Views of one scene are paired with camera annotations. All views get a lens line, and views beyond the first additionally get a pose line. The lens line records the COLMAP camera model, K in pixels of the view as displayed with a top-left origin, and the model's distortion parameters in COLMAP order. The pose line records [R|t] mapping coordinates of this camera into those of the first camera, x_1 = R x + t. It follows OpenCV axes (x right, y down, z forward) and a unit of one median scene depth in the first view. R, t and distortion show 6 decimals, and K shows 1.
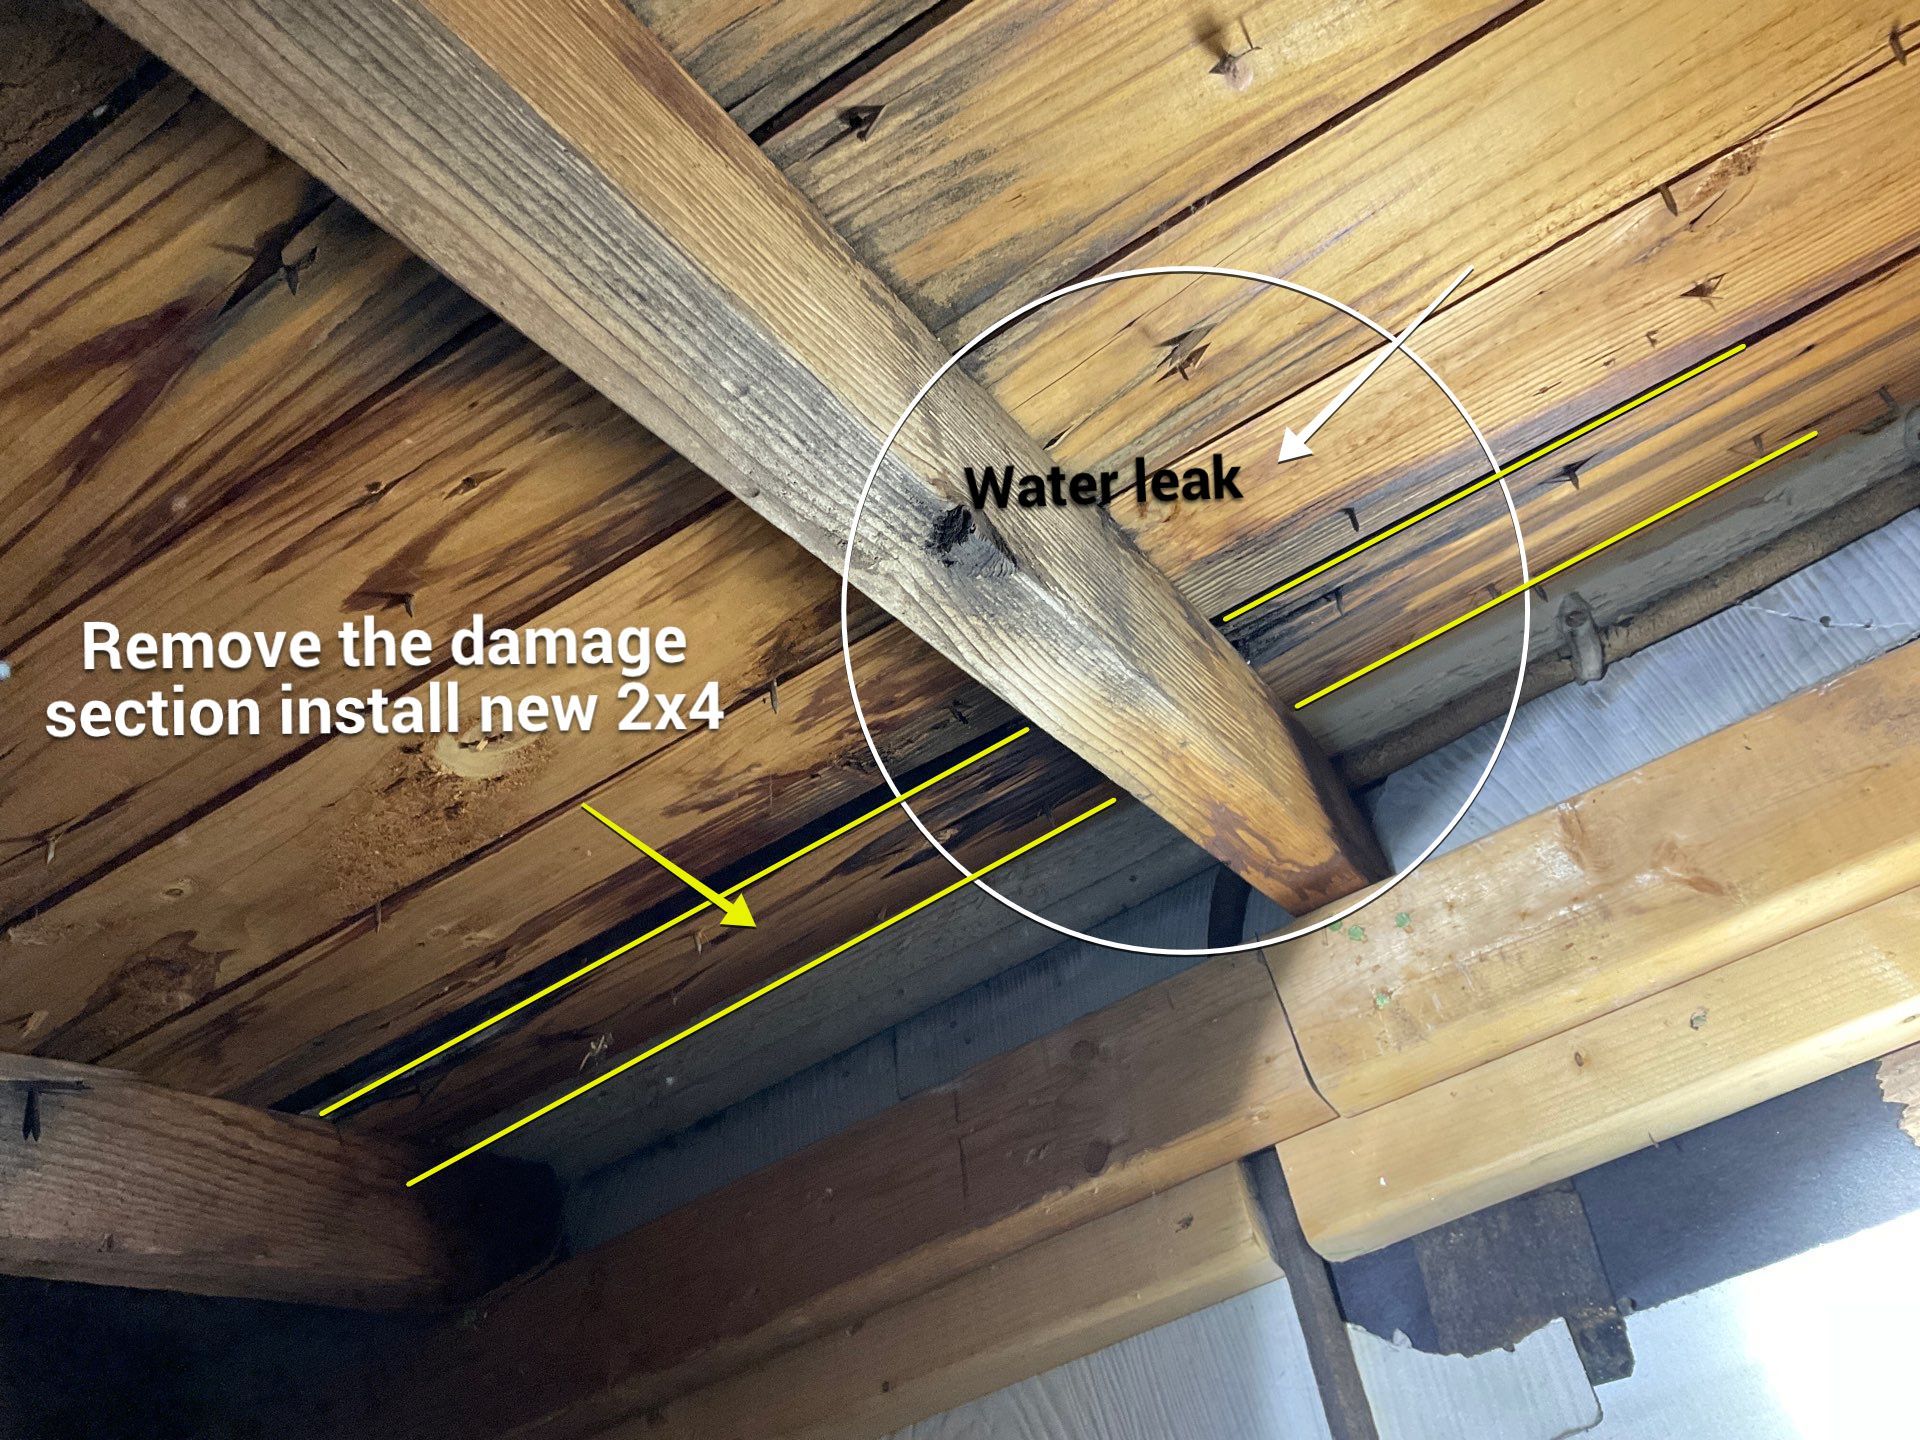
lens RADIAL K [[1582.4, 0, 942.1], [0, 1582.4, 725.7], [0, 0, 1]] dist [0.125545, -0.277017]
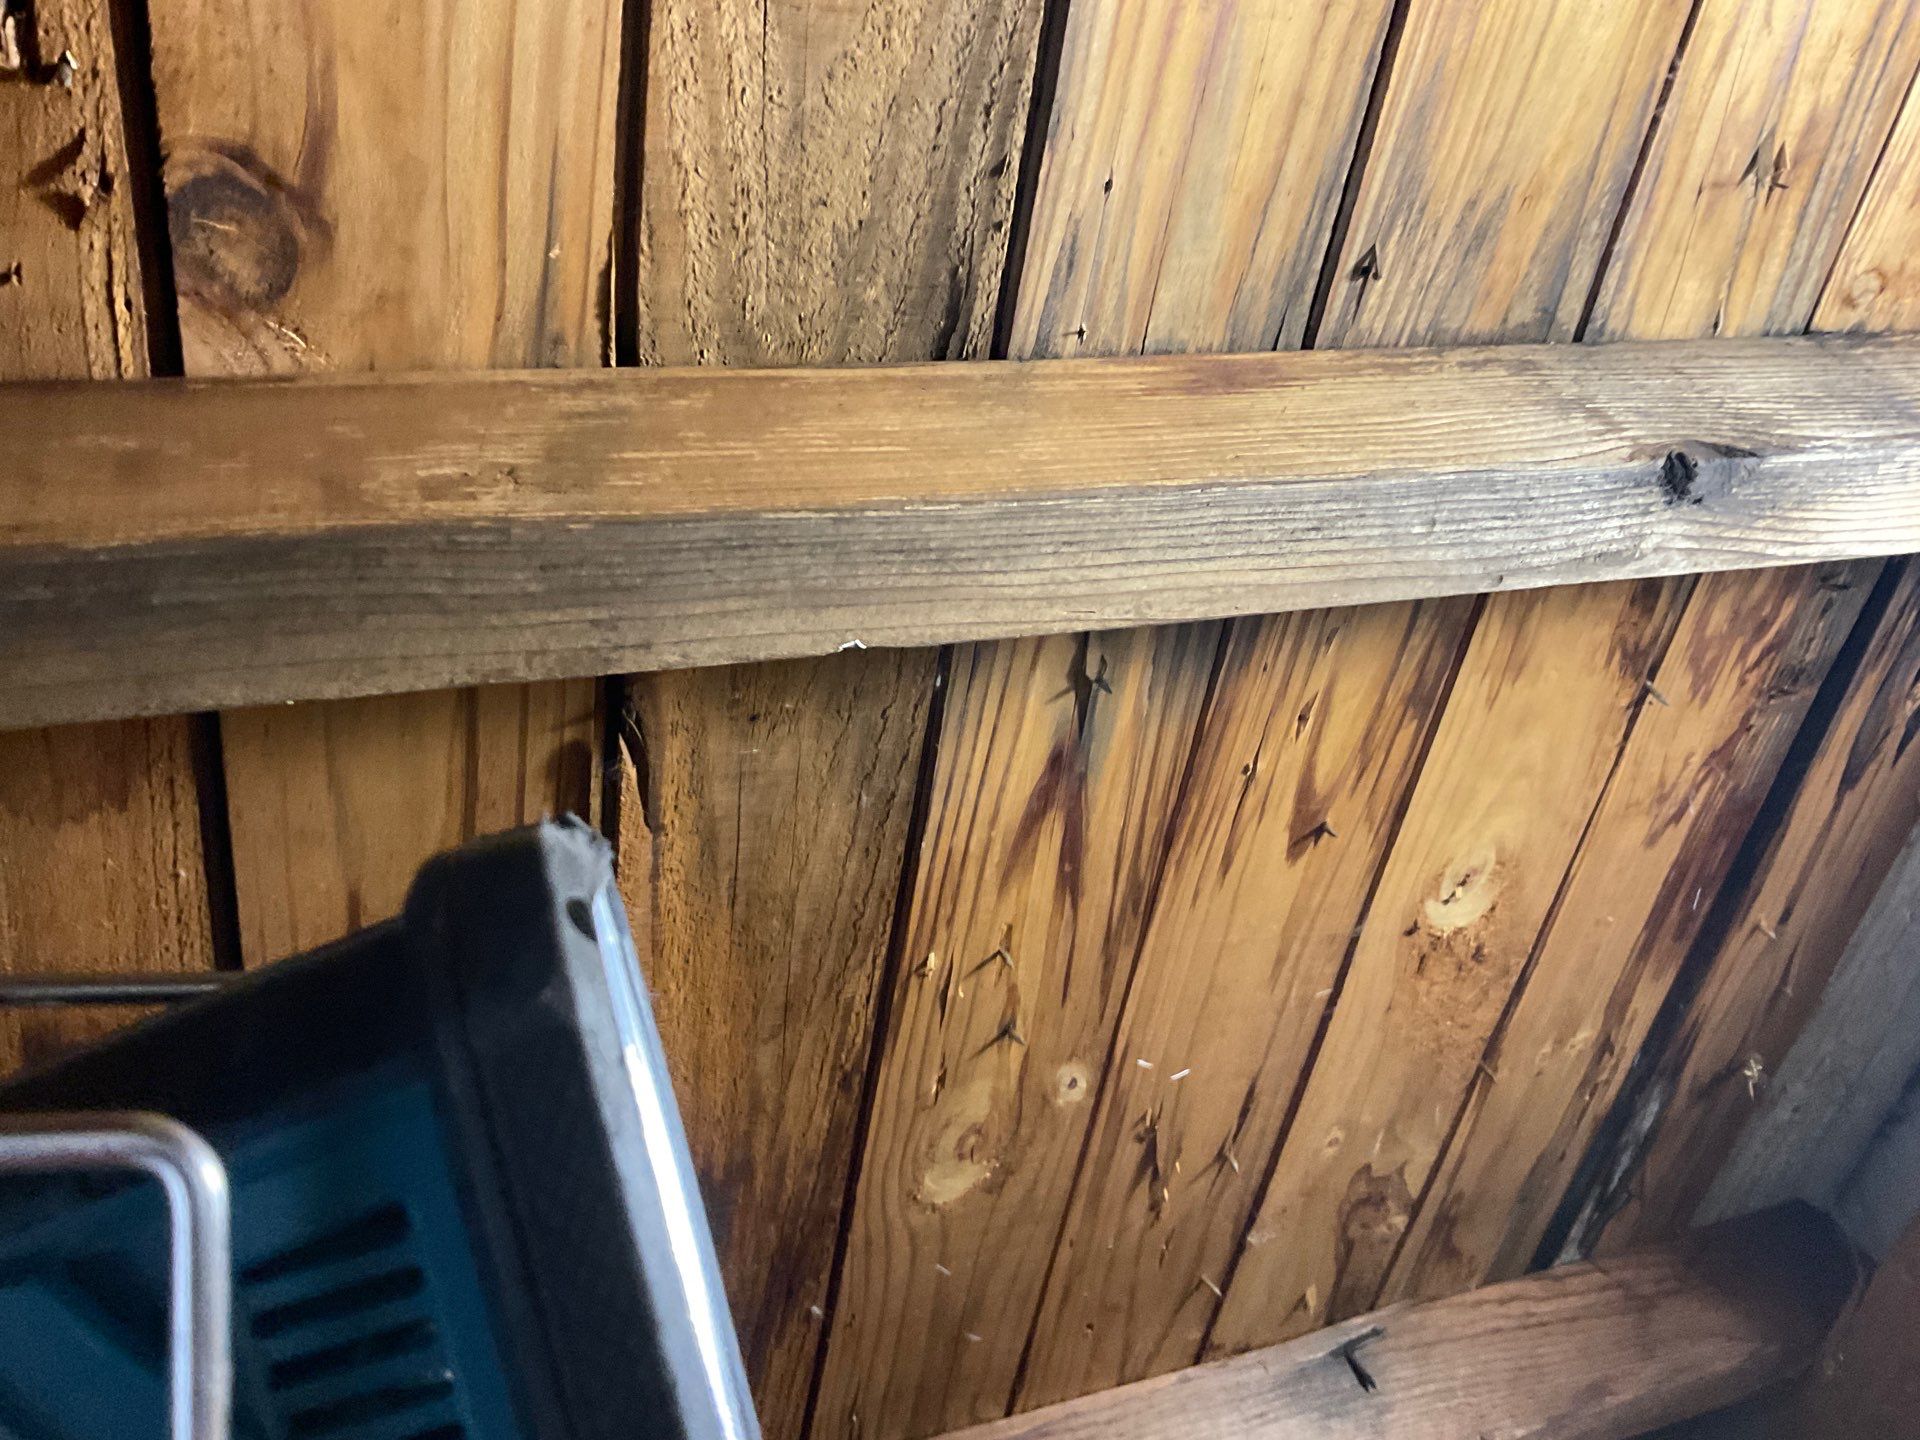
lens RADIAL K [[1585.7, 0, 953.5], [0, 1585.7, 730.2], [0, 0, 1]] dist [0.093932, -0.199165]
pose [[0.653424, -0.609158, -0.449403, 0.055856], [0.564928, 0.787572, -0.246144, -0.001913], [0.503878, -0.093044, 0.858749, -0.132509]]
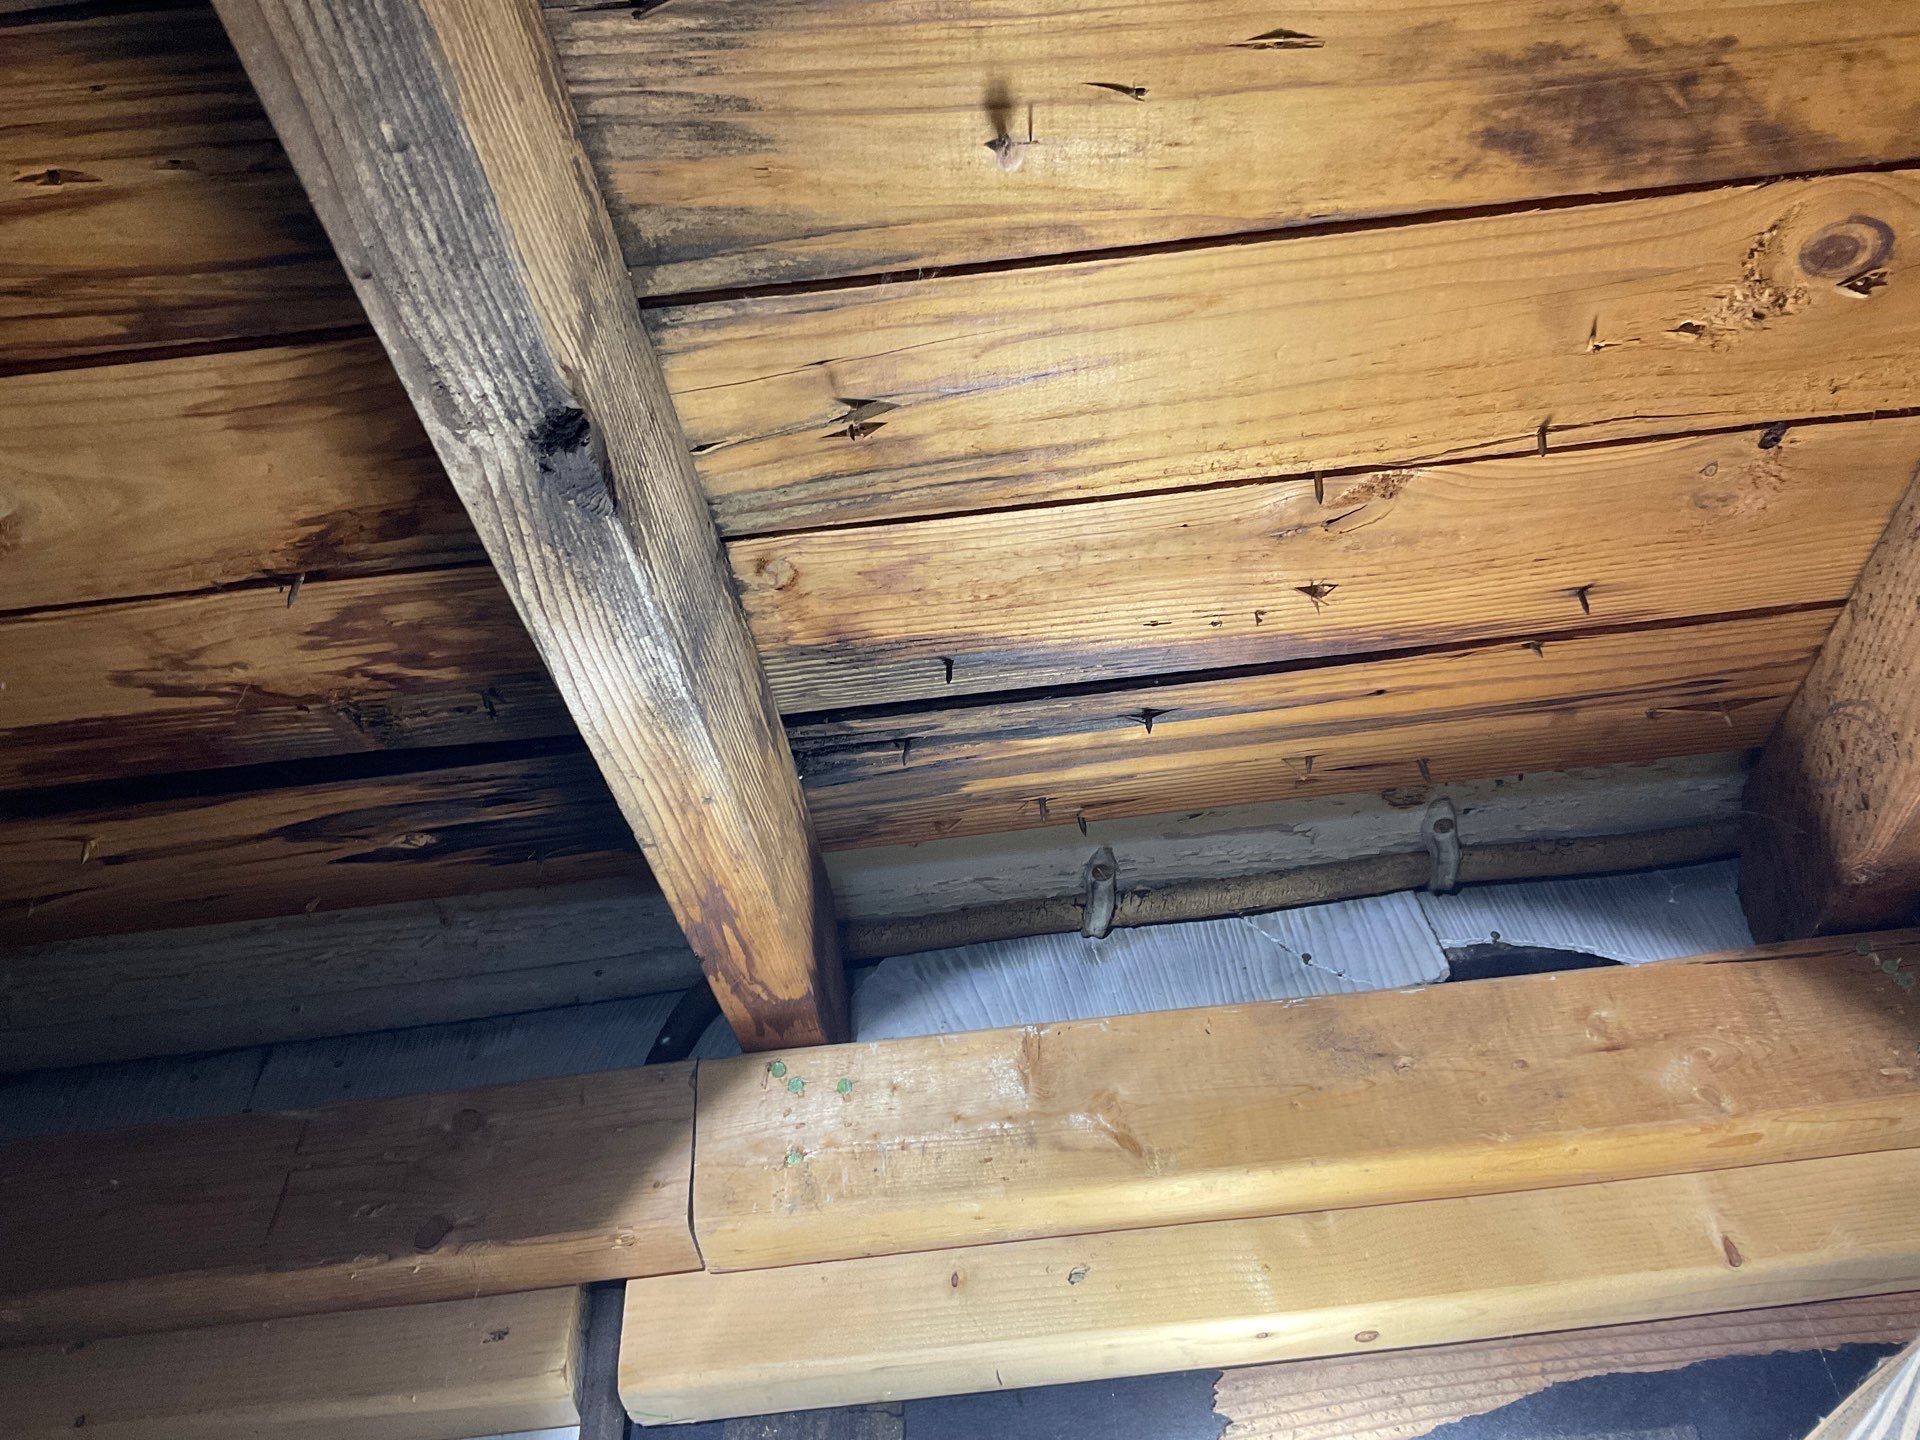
lens RADIAL K [[1582.4, 0, 942.1], [0, 1582.4, 725.7], [0, 0, 1]] dist [0.125545, -0.277017]
pose [[0.891032, 0.391178, 0.230309, 0.045484], [-0.355485, 0.916814, -0.181886, 0.099861], [-0.282300, 0.080195, 0.955968, 0.064386]]
